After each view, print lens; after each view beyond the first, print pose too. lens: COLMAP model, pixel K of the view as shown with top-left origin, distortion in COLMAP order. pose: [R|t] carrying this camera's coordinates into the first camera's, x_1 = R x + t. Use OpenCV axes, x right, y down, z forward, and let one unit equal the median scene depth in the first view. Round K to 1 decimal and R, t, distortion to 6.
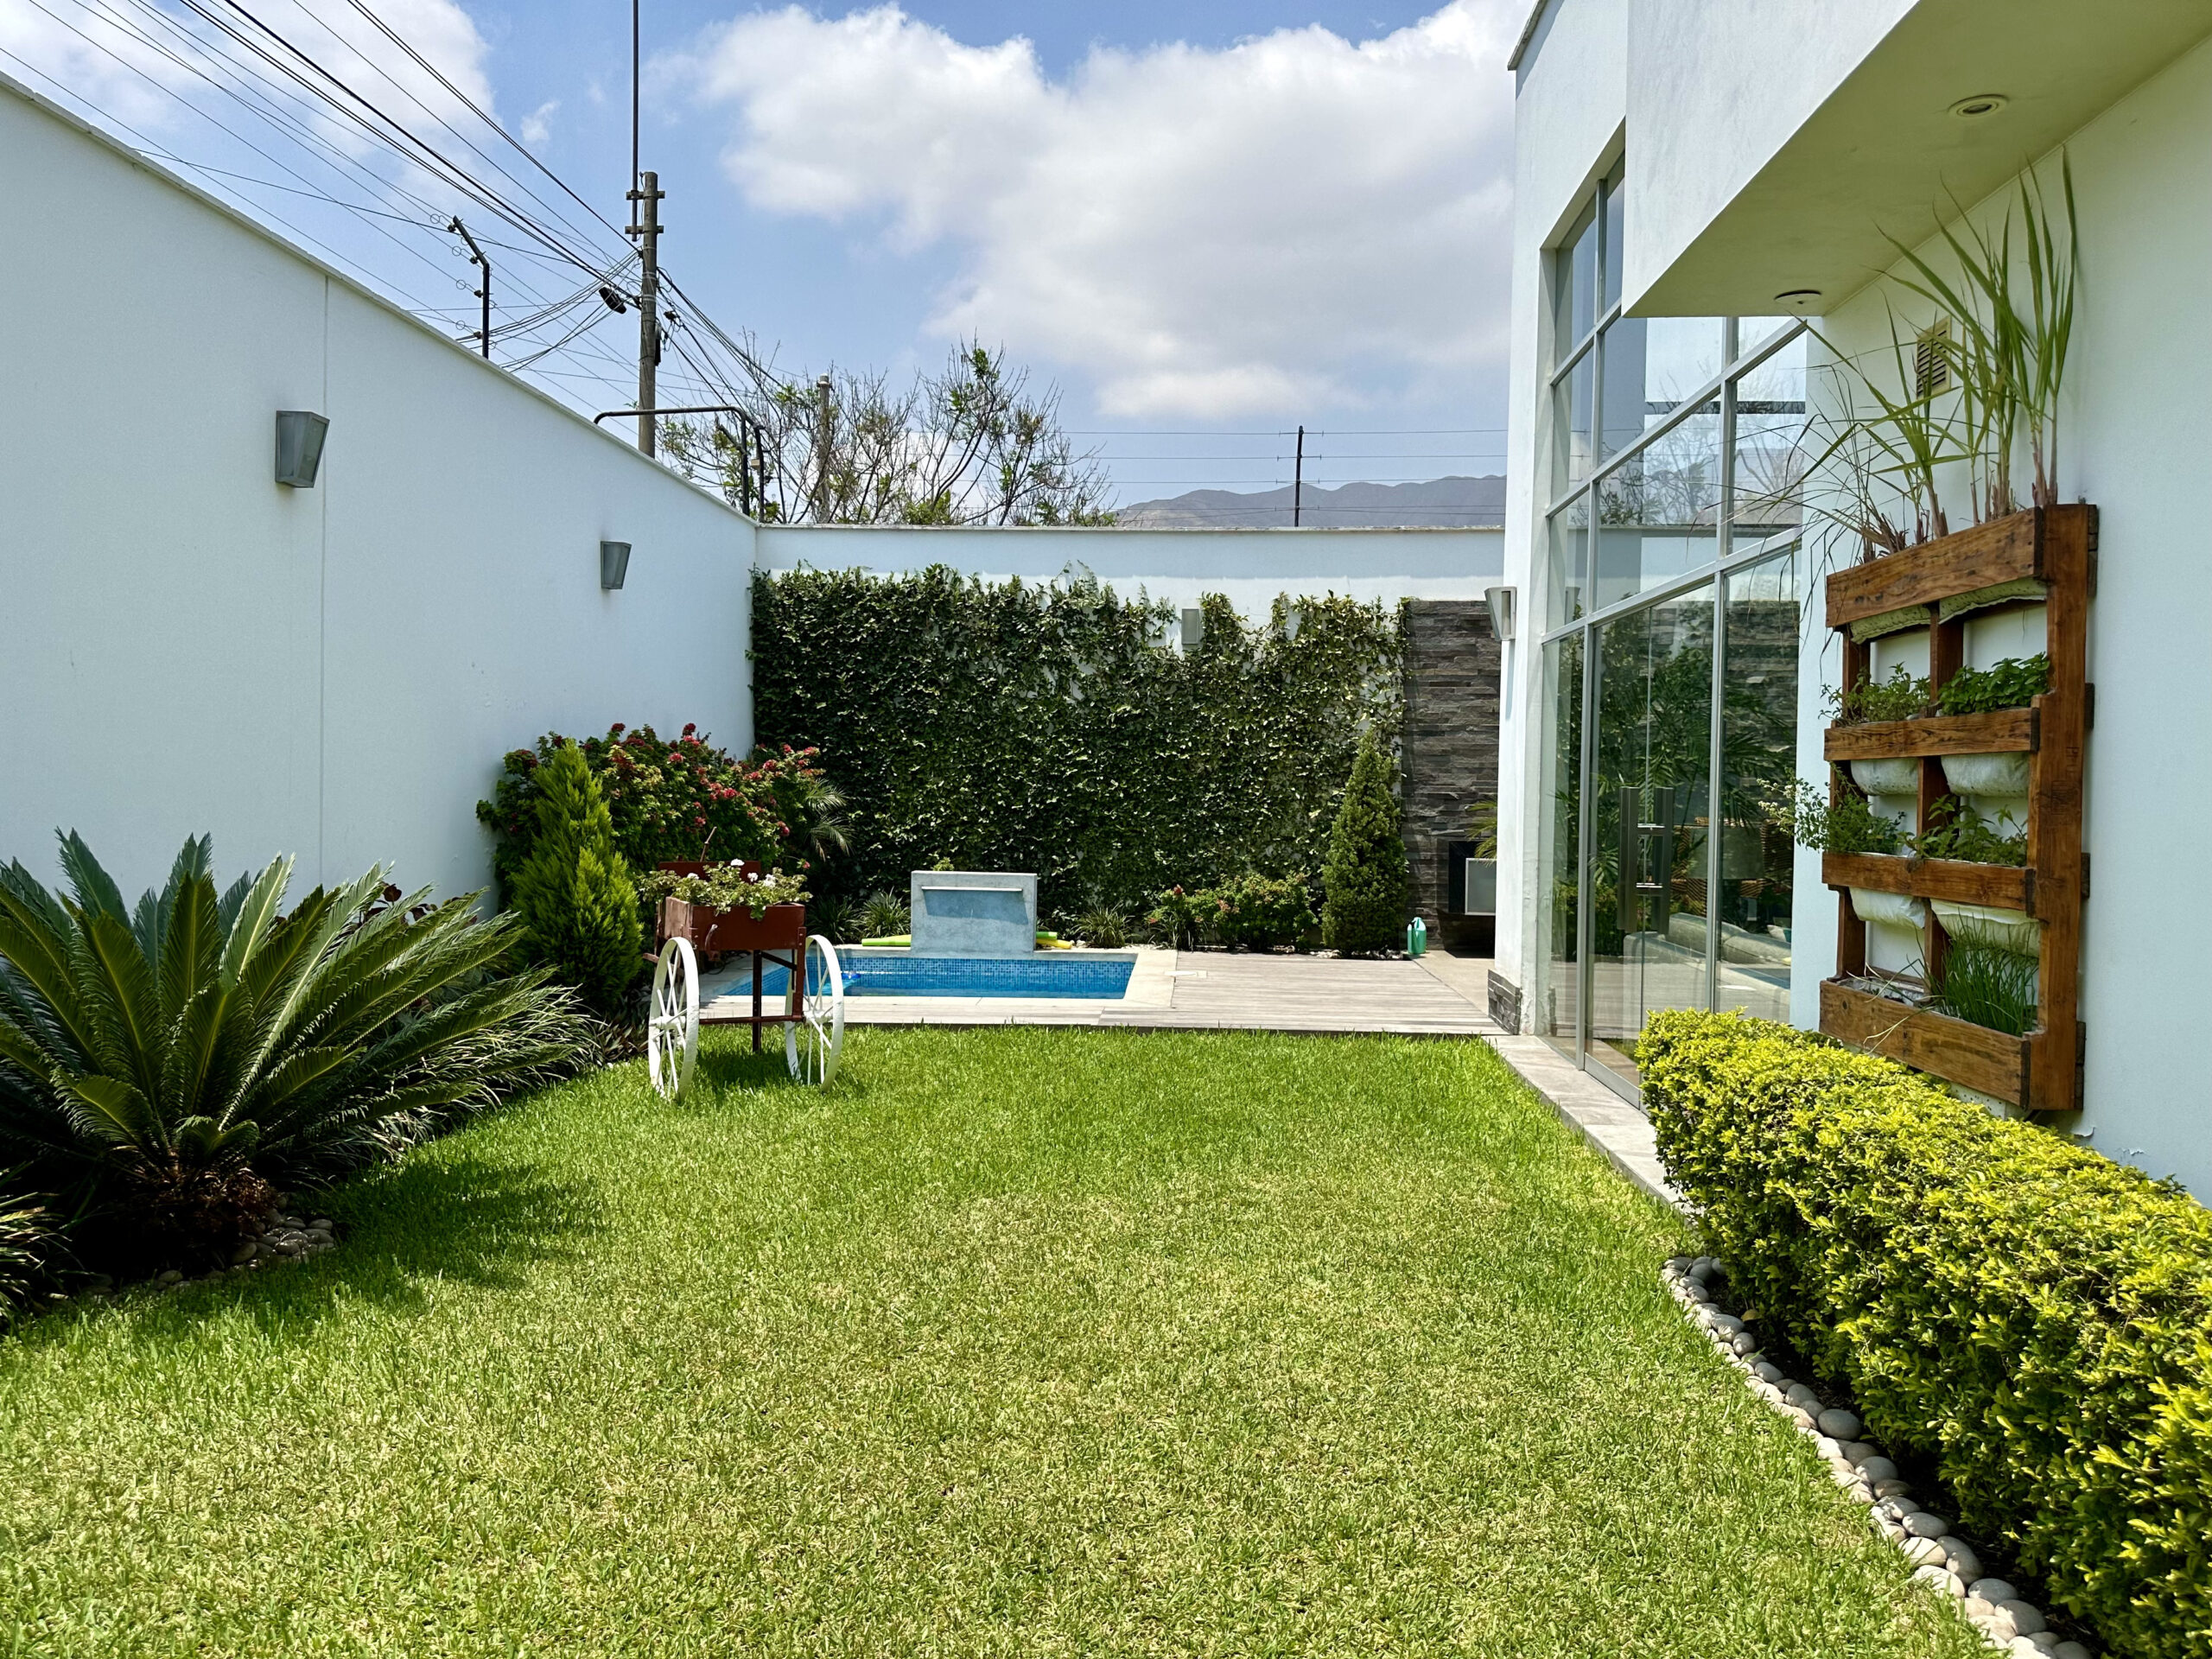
lens RADIAL K [[1564.8, 0, 1099.6], [0, 1564.8, 822.1], [0, 0, 1]] dist [0.029003, -0.024319]
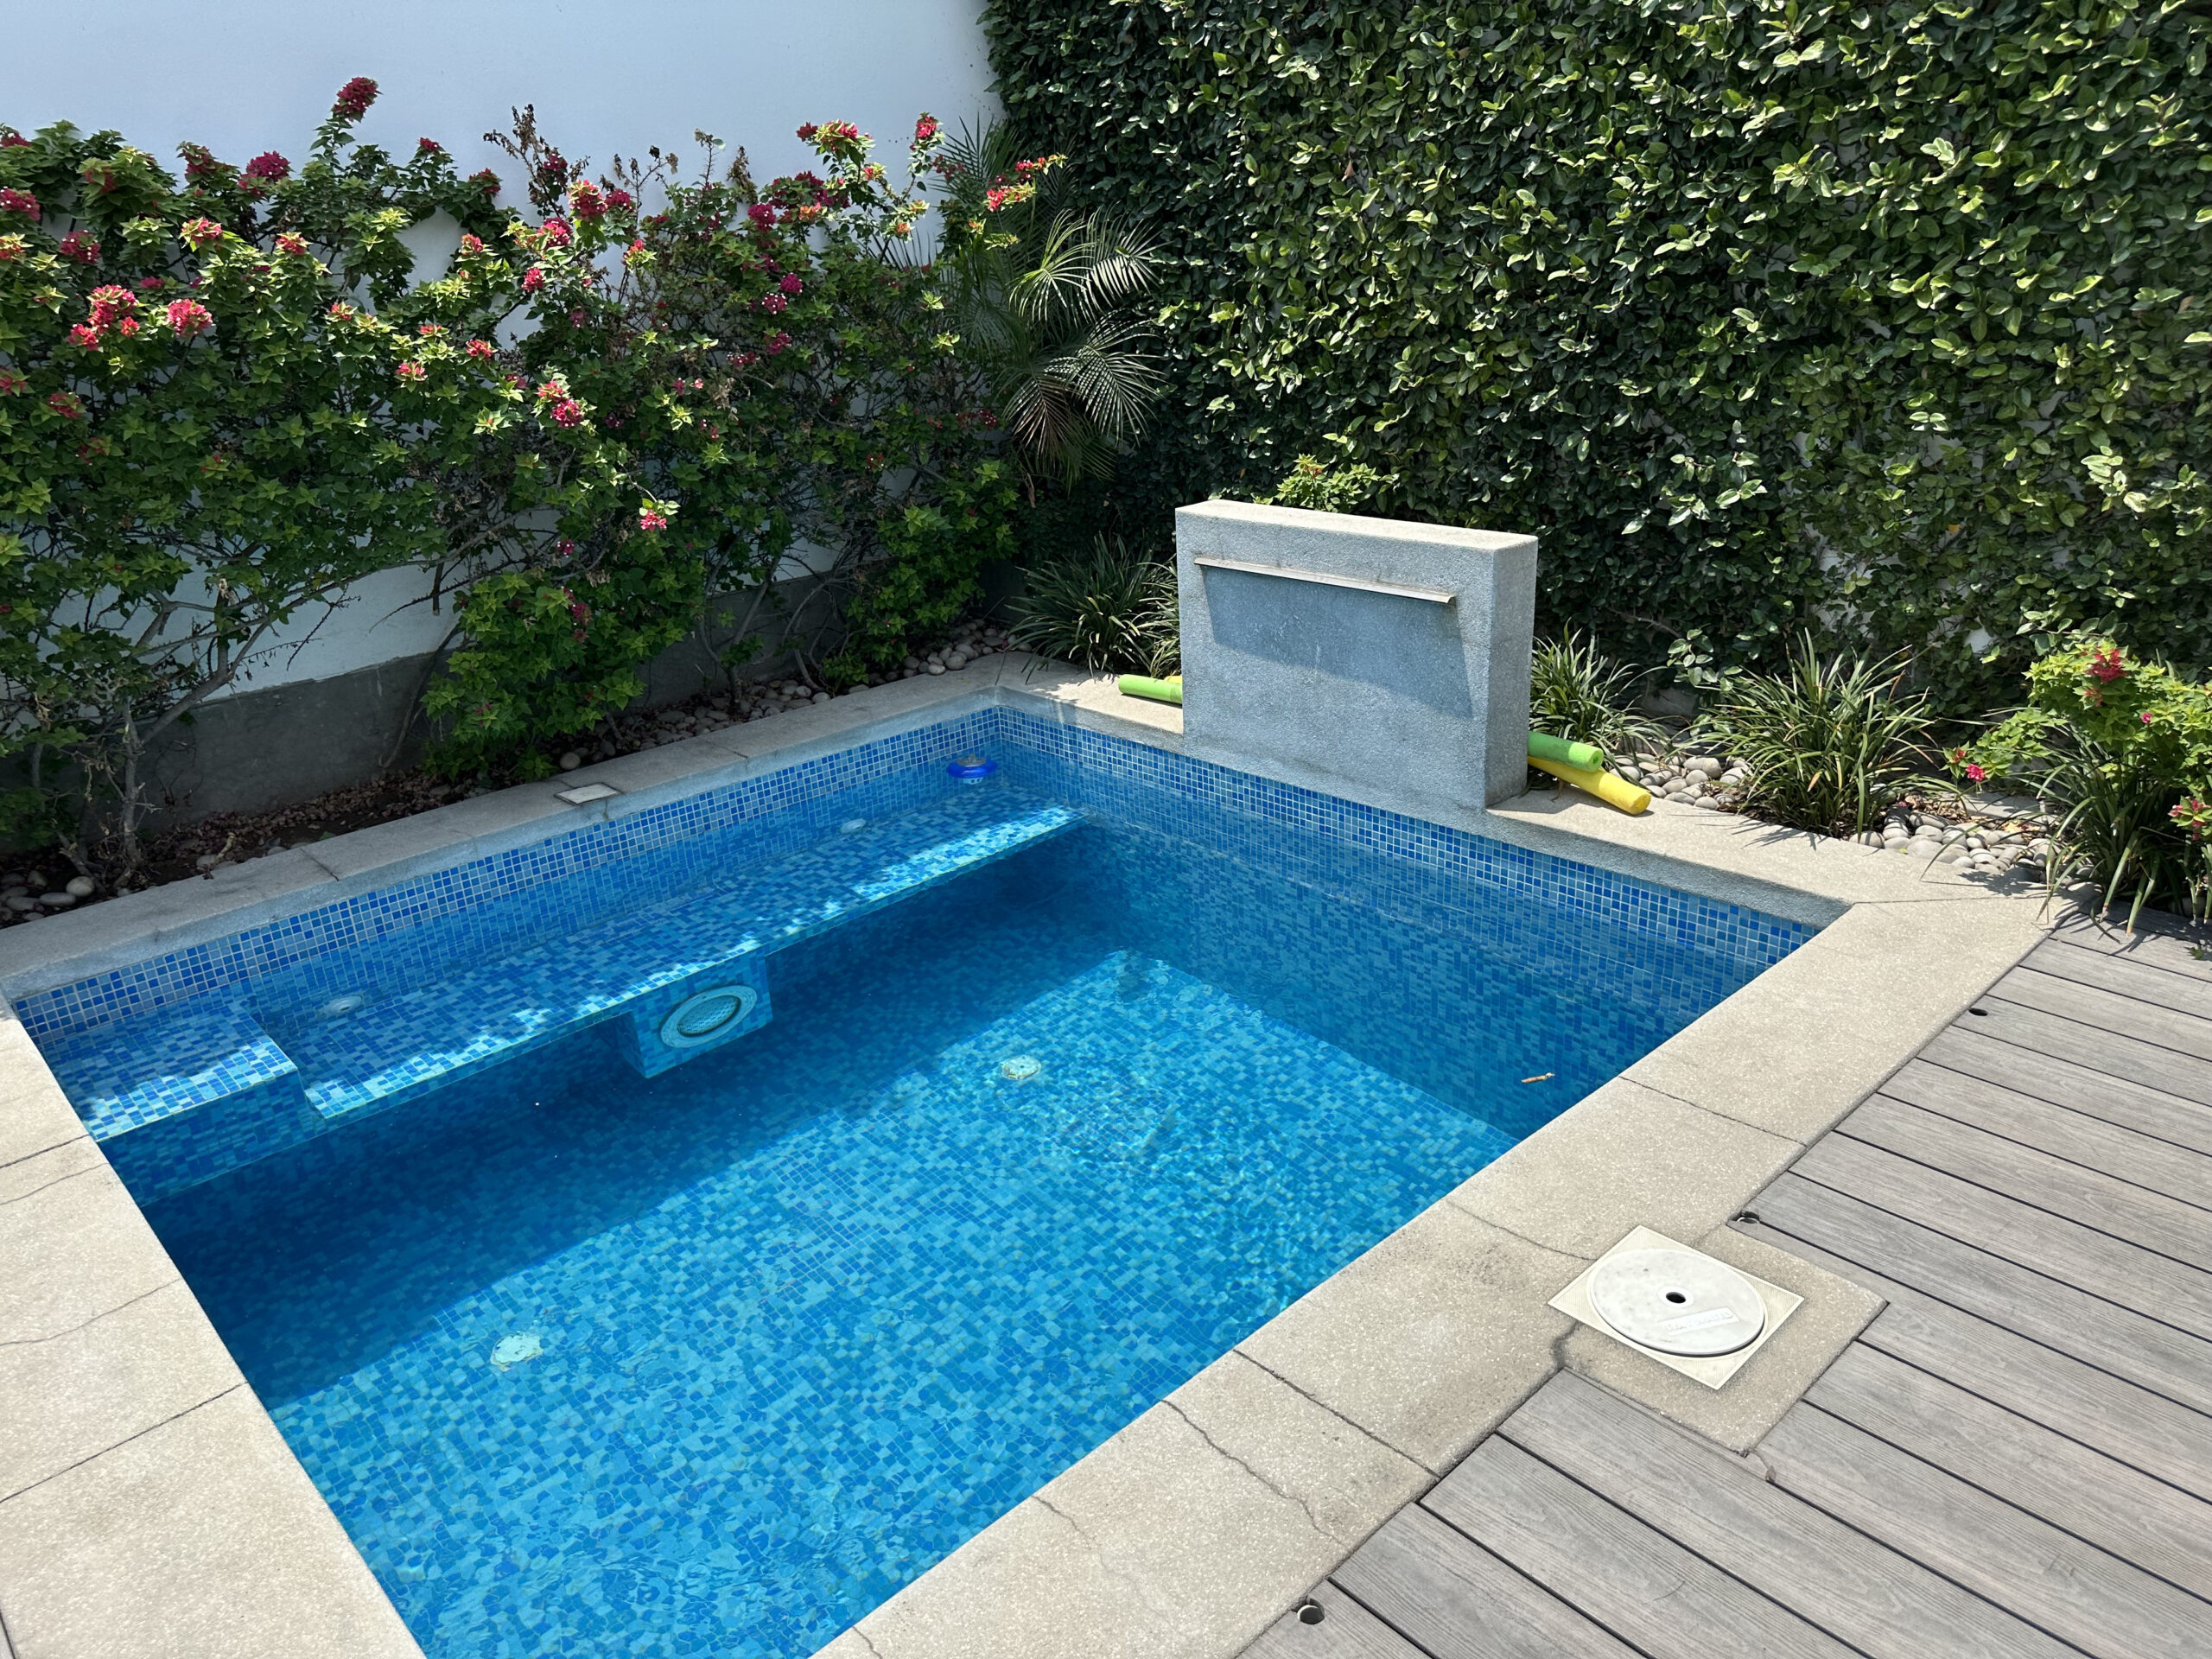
lens RADIAL K [[1564.8, 0, 1106.9], [0, 1564.8, 831.7], [0, 0, 1]] dist [0.029003, -0.024319]
pose [[0.716781, 0.202124, -0.667361, 0.098664], [0.051720, 0.939020, 0.339951, -0.016077], [0.695378, -0.278186, 0.662618, 0.724604]]
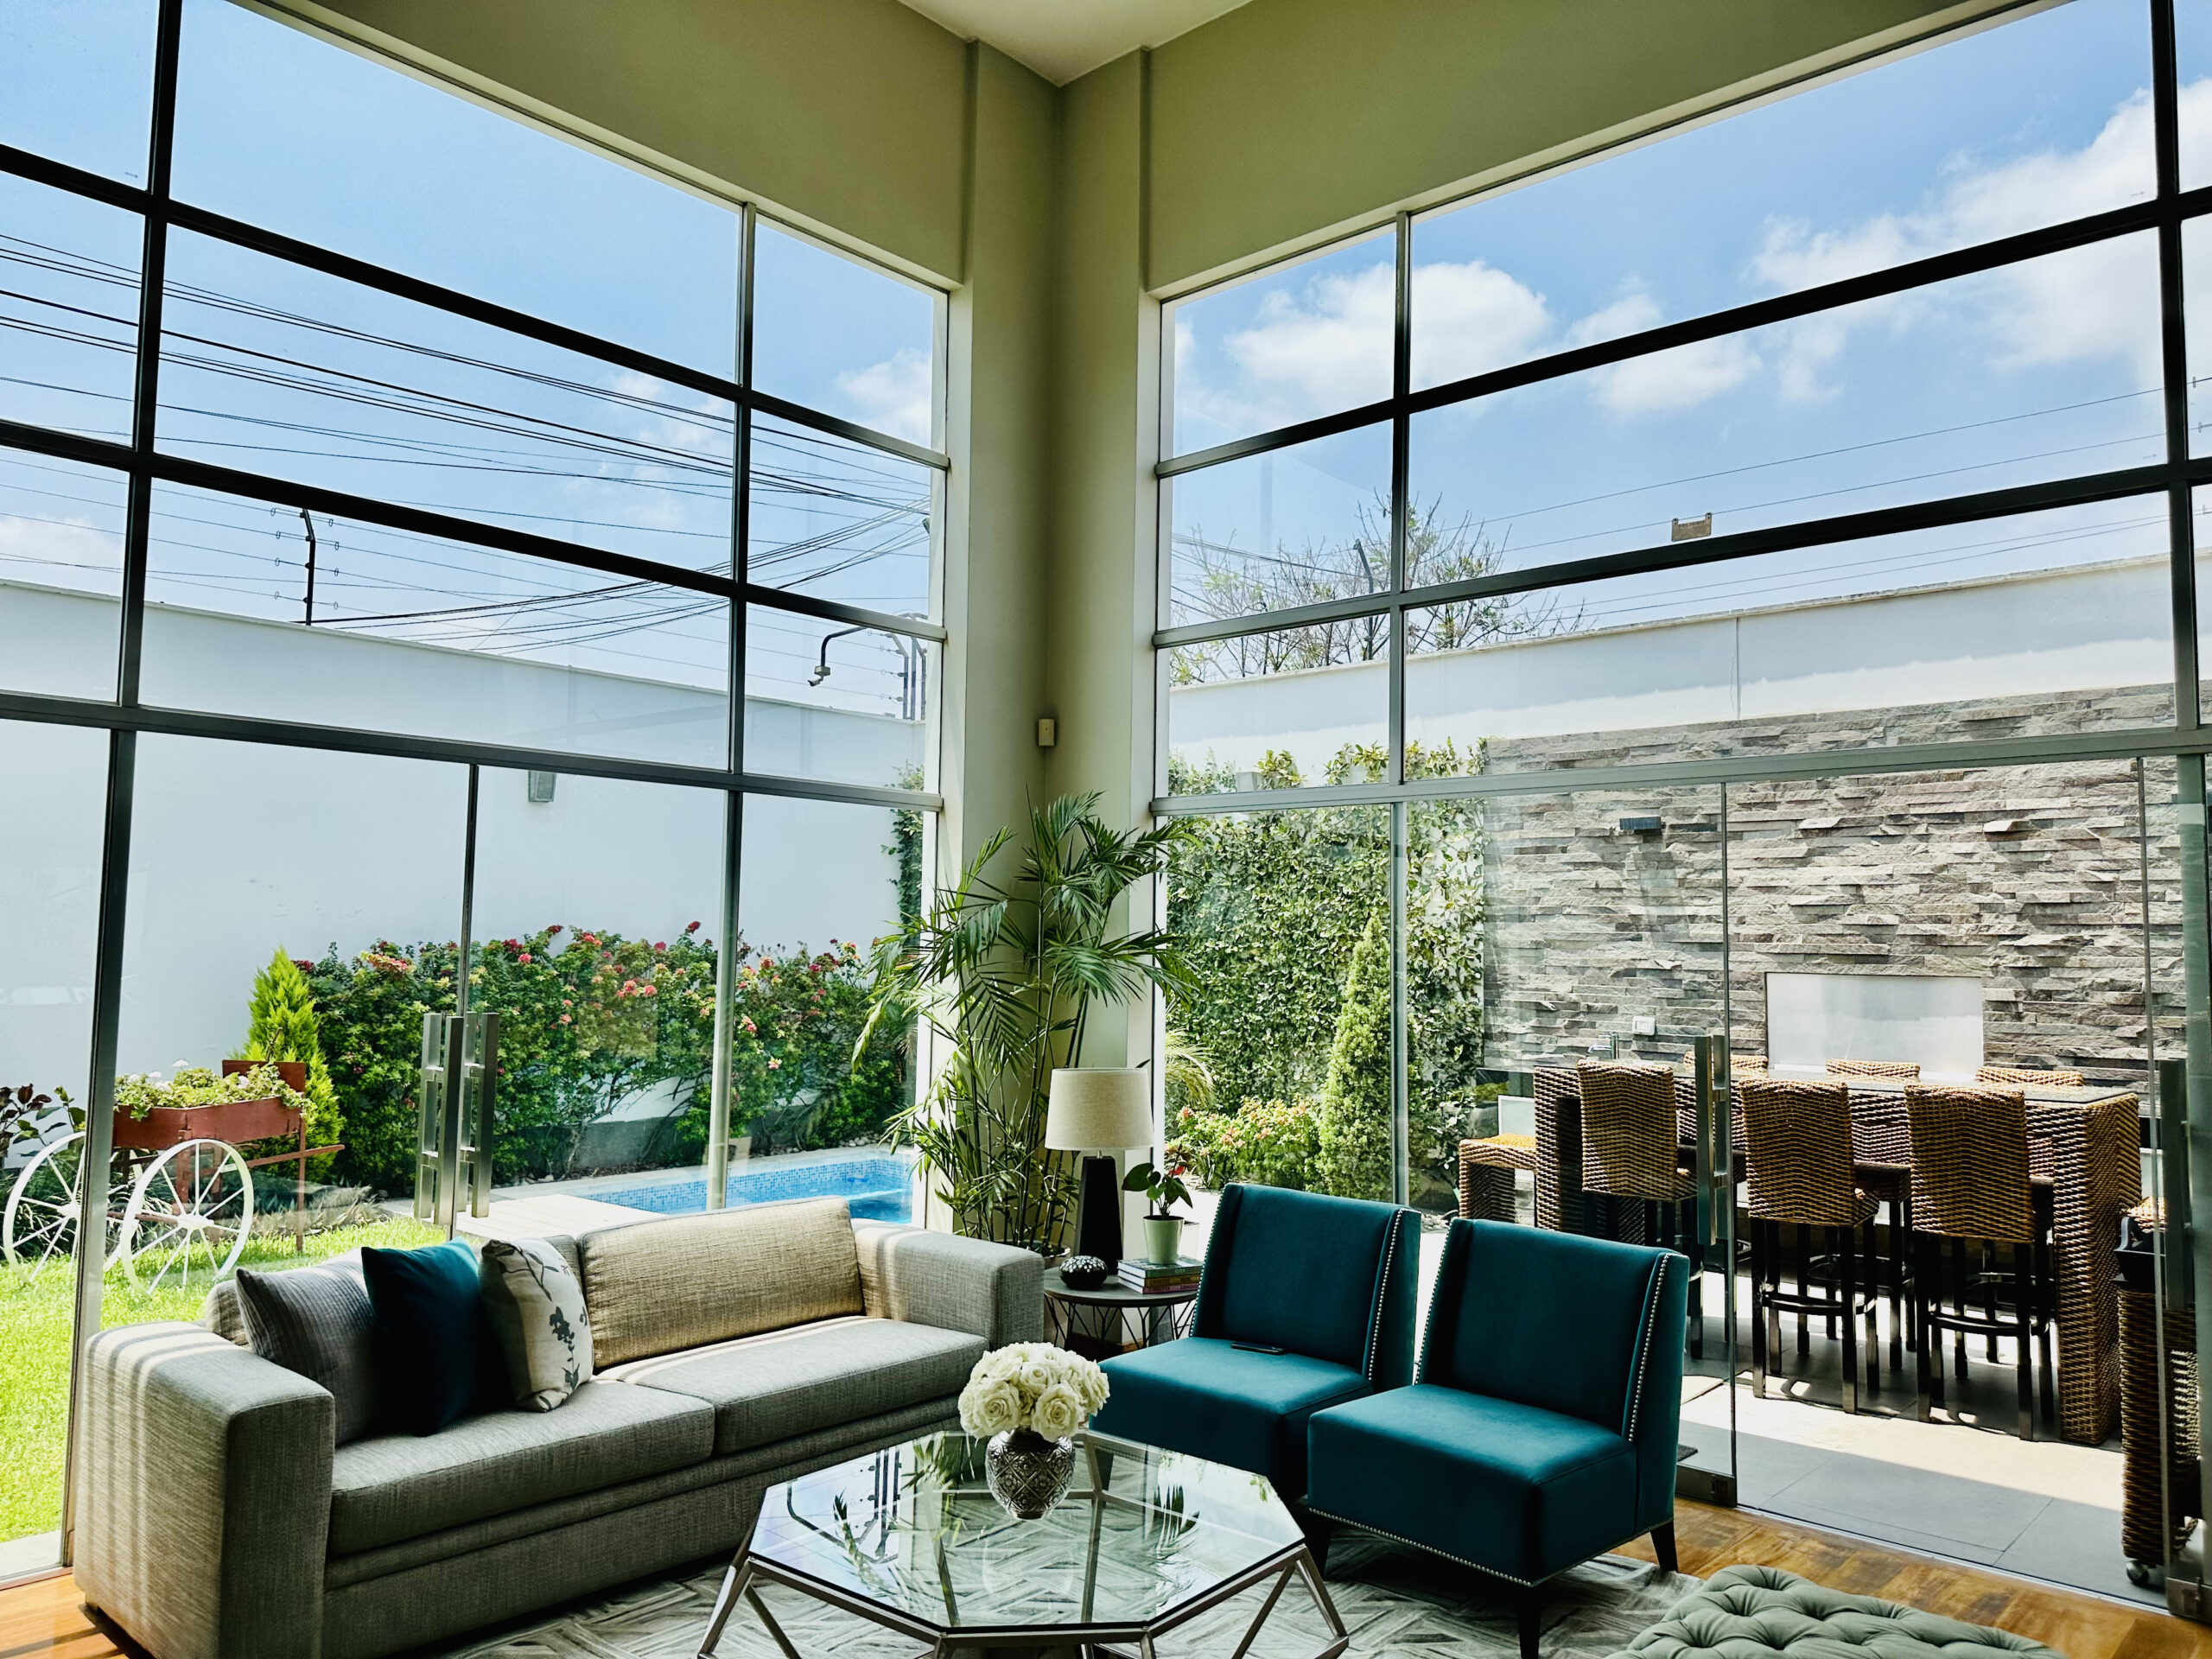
lens RADIAL K [[1564.8, 0, 1117.2], [0, 1564.8, 831.7], [0, 0, 1]] dist [0.029003, -0.024319]
pose [[0.780891, -0.047064, -0.622892, 0.522306], [-0.017561, 0.995110, -0.097203, -0.022619], [0.624421, 0.086844, 0.776246, 0.313808]]
